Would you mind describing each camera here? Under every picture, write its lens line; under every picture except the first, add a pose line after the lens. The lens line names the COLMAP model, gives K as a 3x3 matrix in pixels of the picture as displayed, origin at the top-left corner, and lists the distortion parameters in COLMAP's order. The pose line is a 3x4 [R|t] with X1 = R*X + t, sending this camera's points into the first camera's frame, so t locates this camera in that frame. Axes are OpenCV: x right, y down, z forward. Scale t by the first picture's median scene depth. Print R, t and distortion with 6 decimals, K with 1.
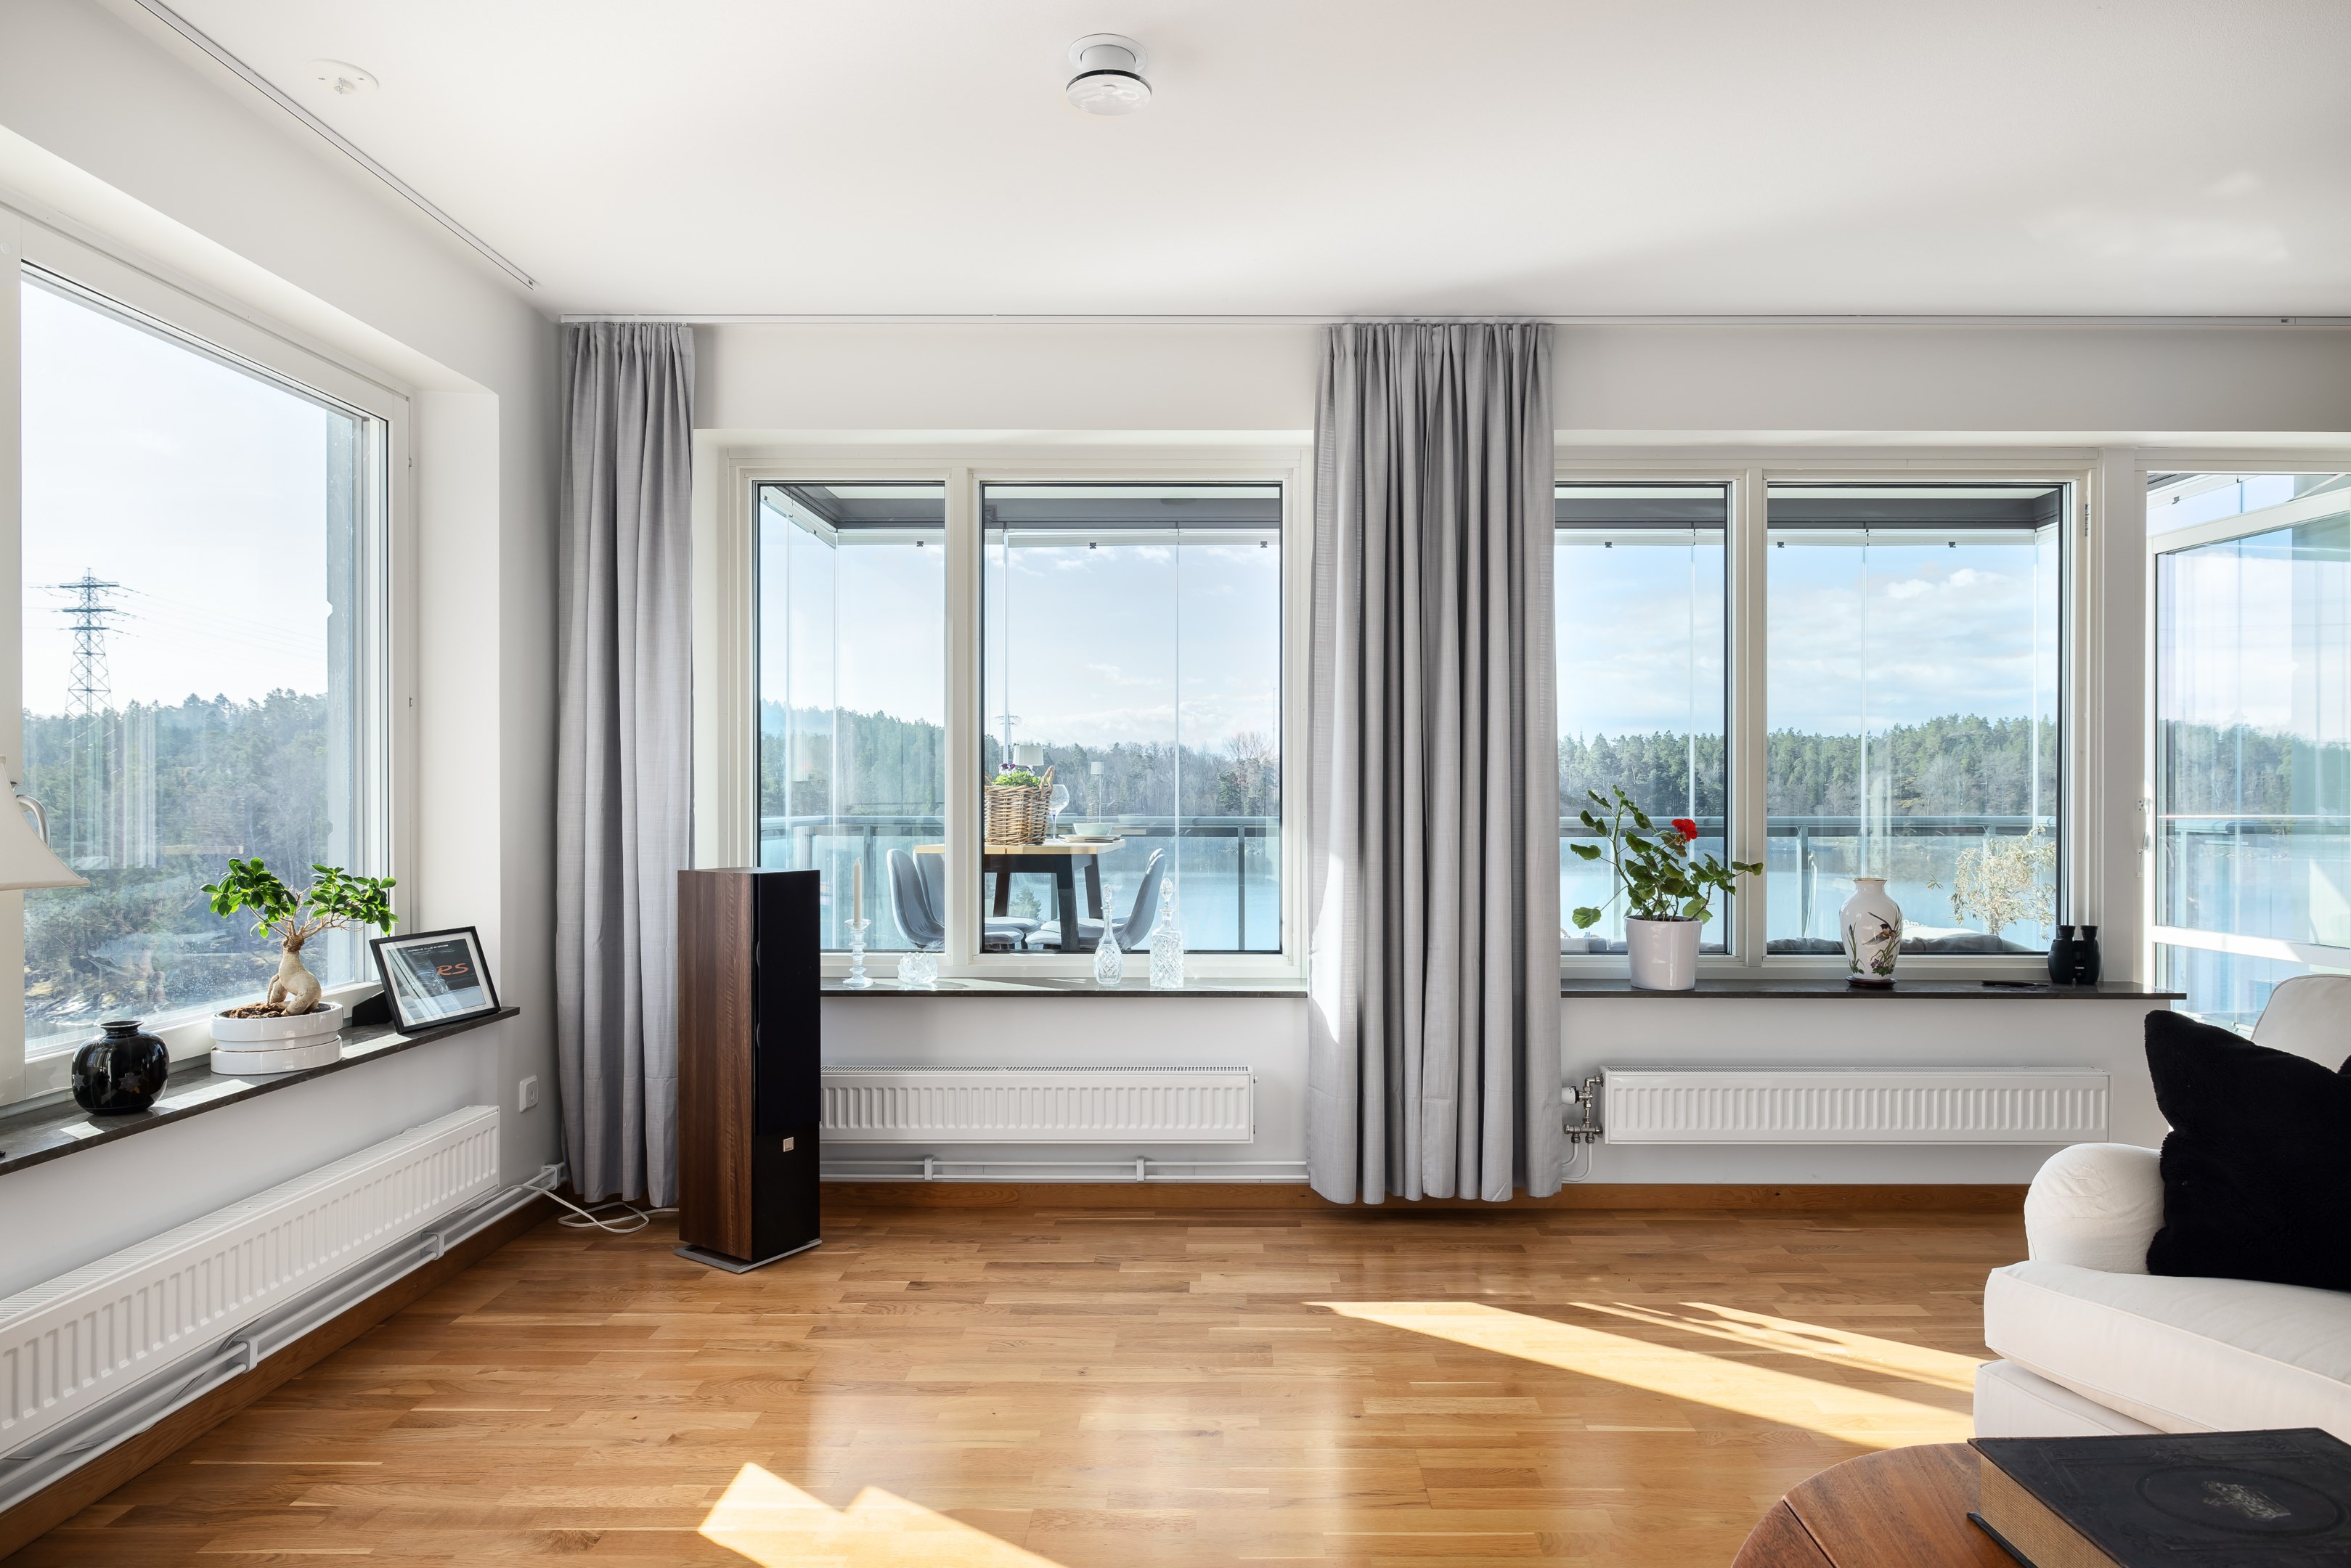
lens RADIAL K [[1380.2, 0, 1173.4], [0, 1380.2, 795.9], [0, 0, 1]] dist [0.002423, -0.000384]
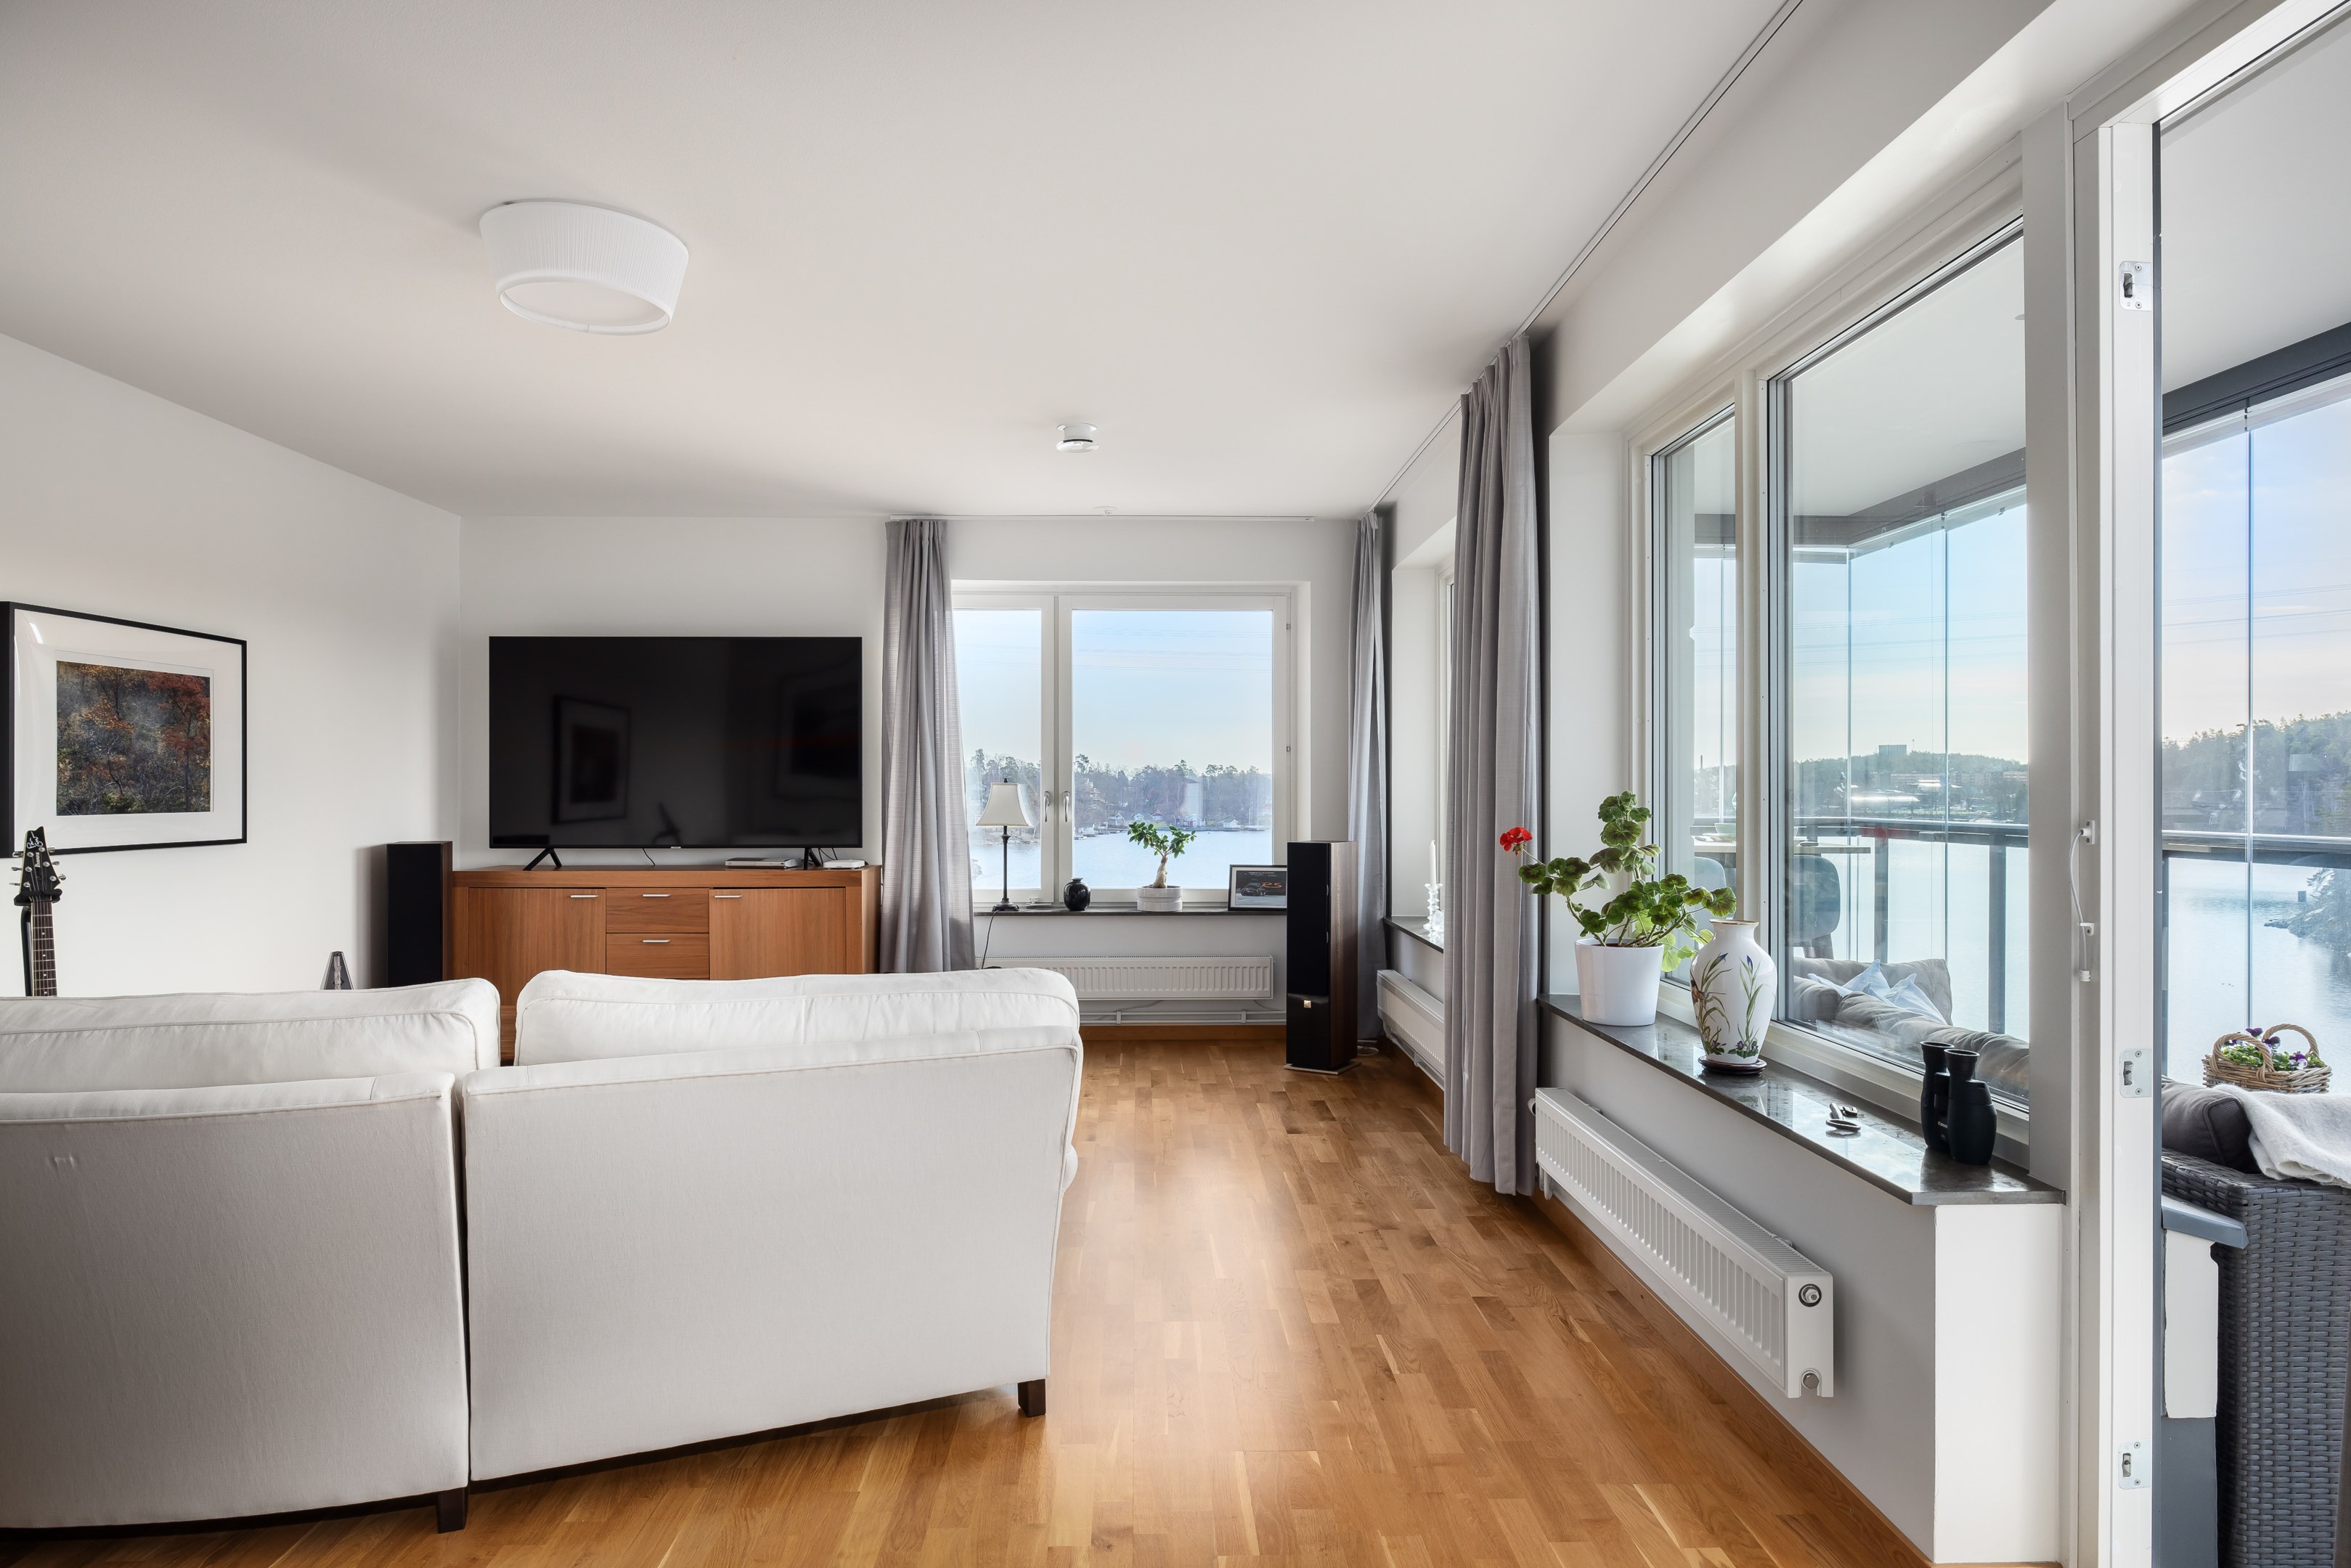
lens RADIAL K [[1359.5, 0, 1172.1], [0, 1359.5, 786.7], [0, 0, 1]] dist [-0.004856, -0.000686]
pose [[0.020968, -0.003820, -0.999773, 1.384272], [0.000427, 0.999993, -0.003812, -0.007118], [0.999780, -0.000347, 0.020970, 0.799471]]
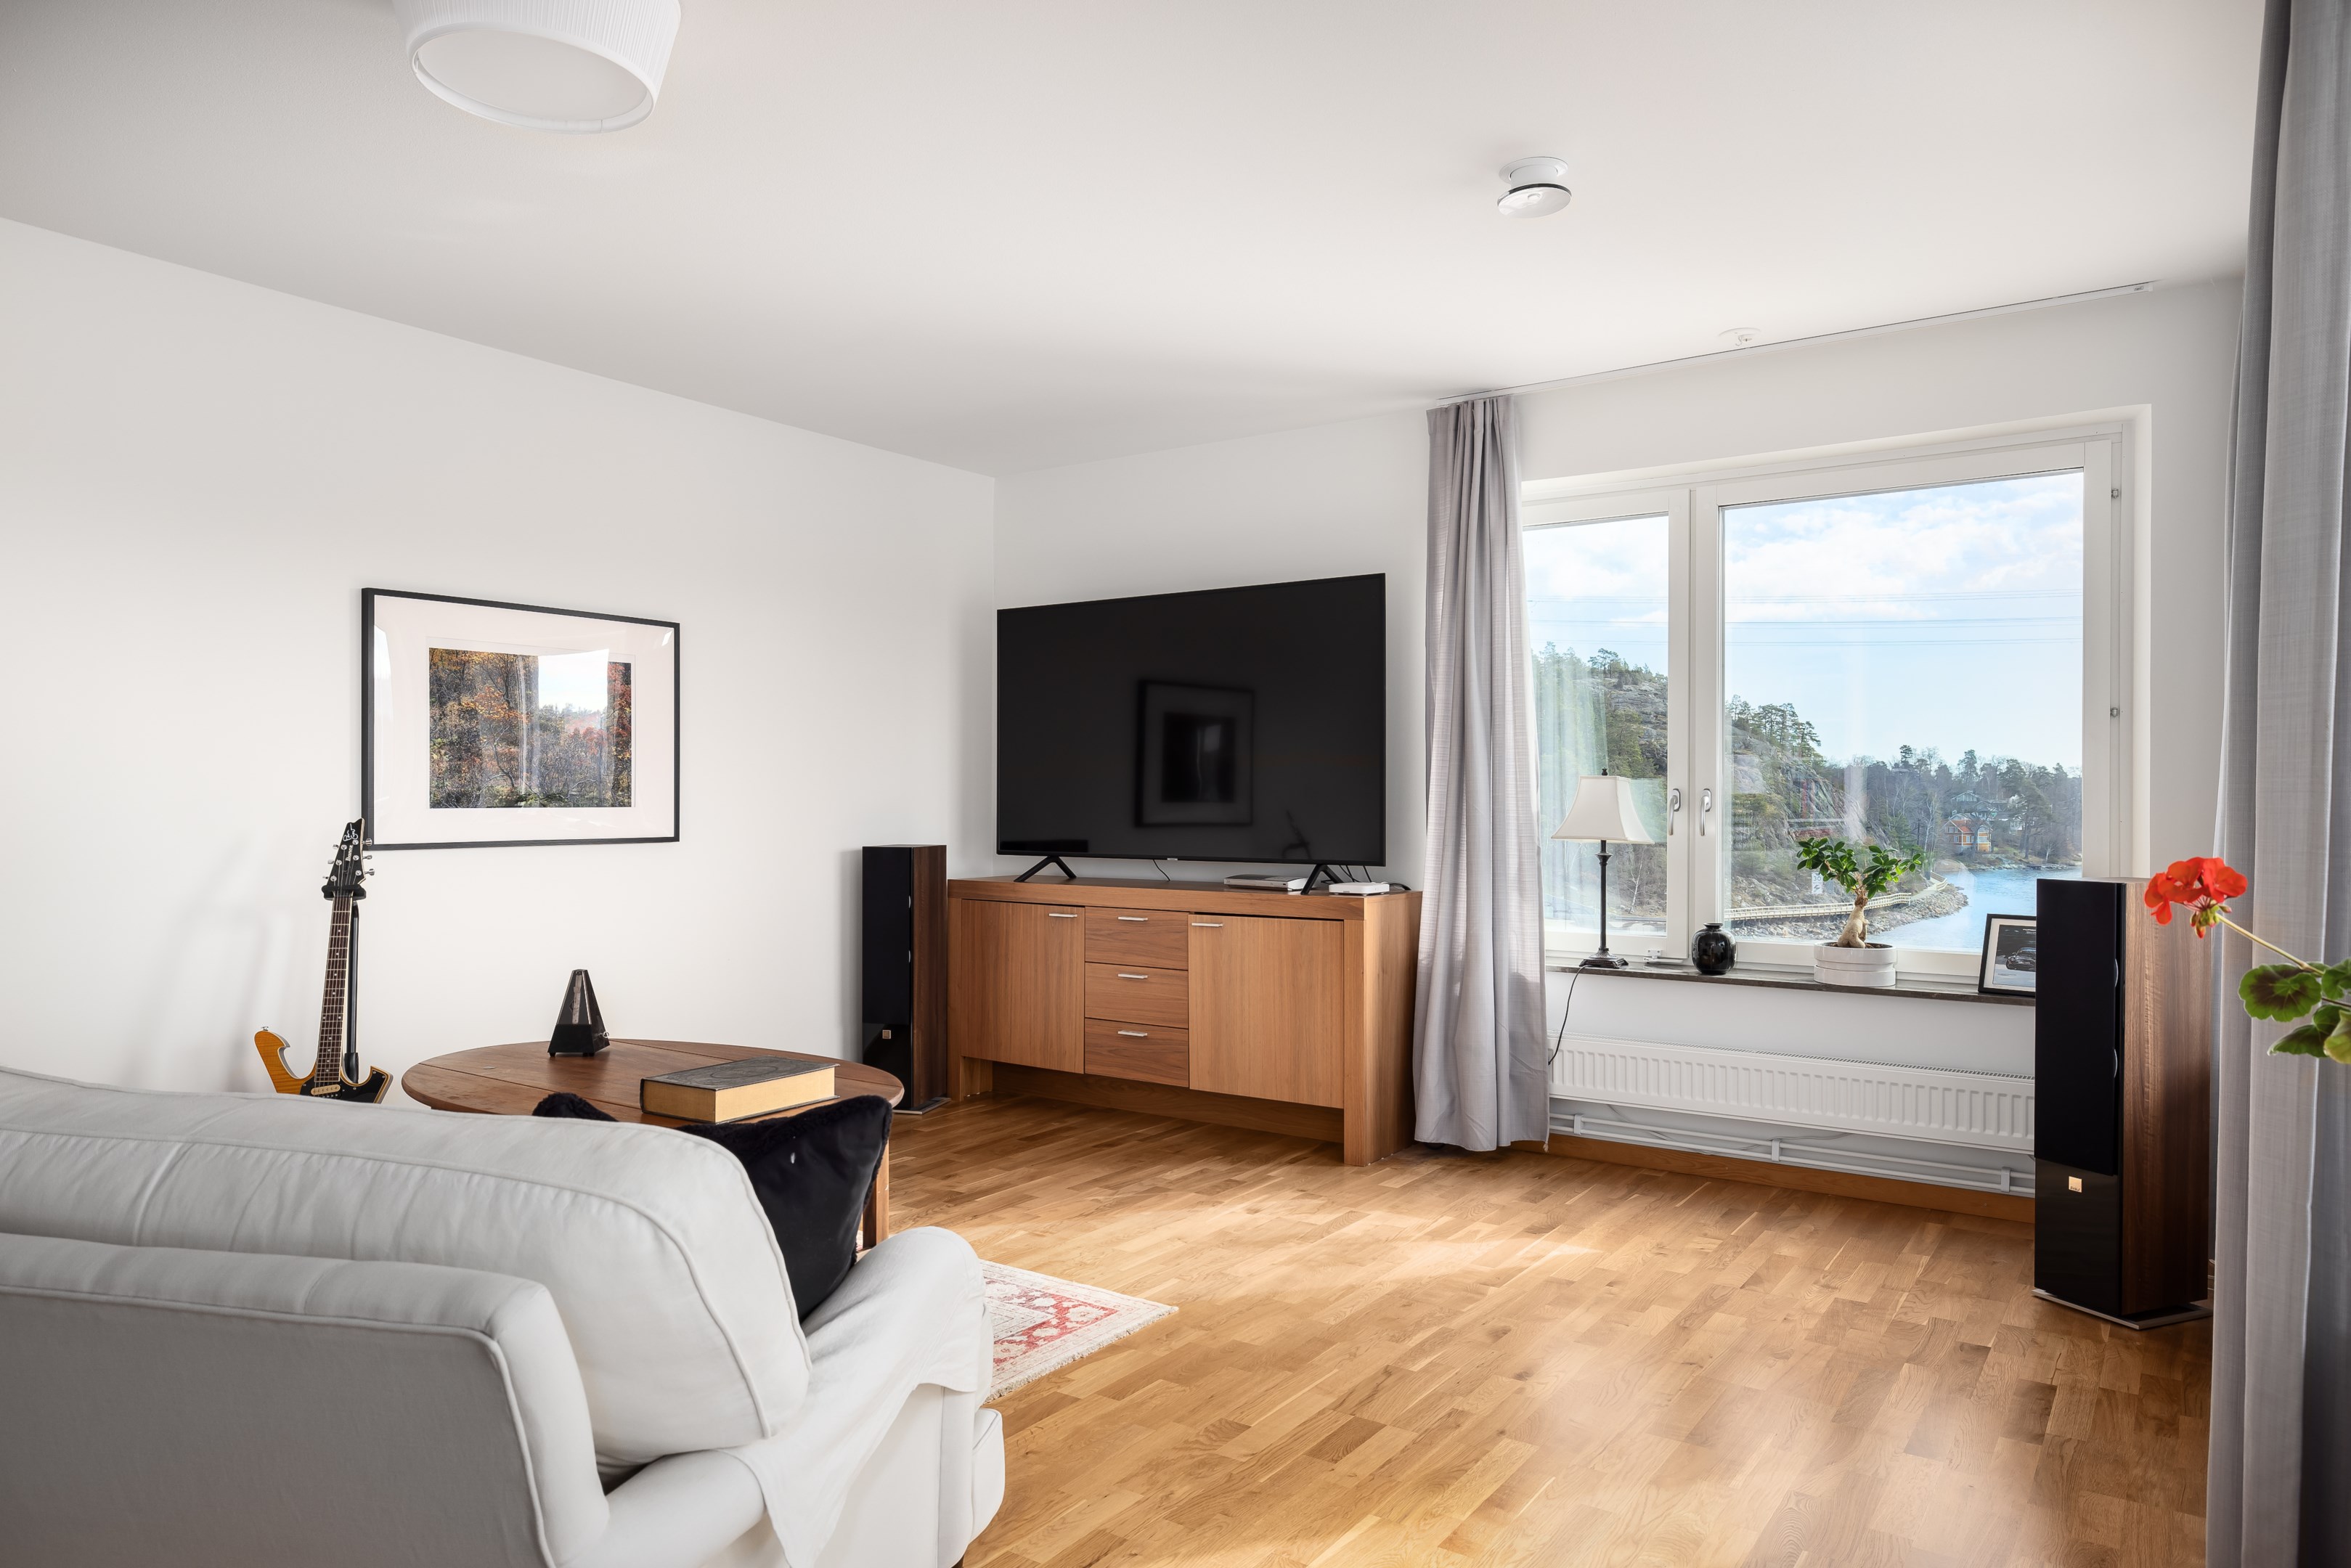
lens RADIAL K [[1488.9, 0, 1169.4], [0, 1488.9, 804.8], [0, 0, 1]] dist [-0.003564, 0.004038]
pose [[-0.579283, 0.000166, -0.815126, 0.854278], [-0.003429, 0.999991, 0.002641, 0.004528], [0.815119, 0.004325, -0.579277, 1.080016]]
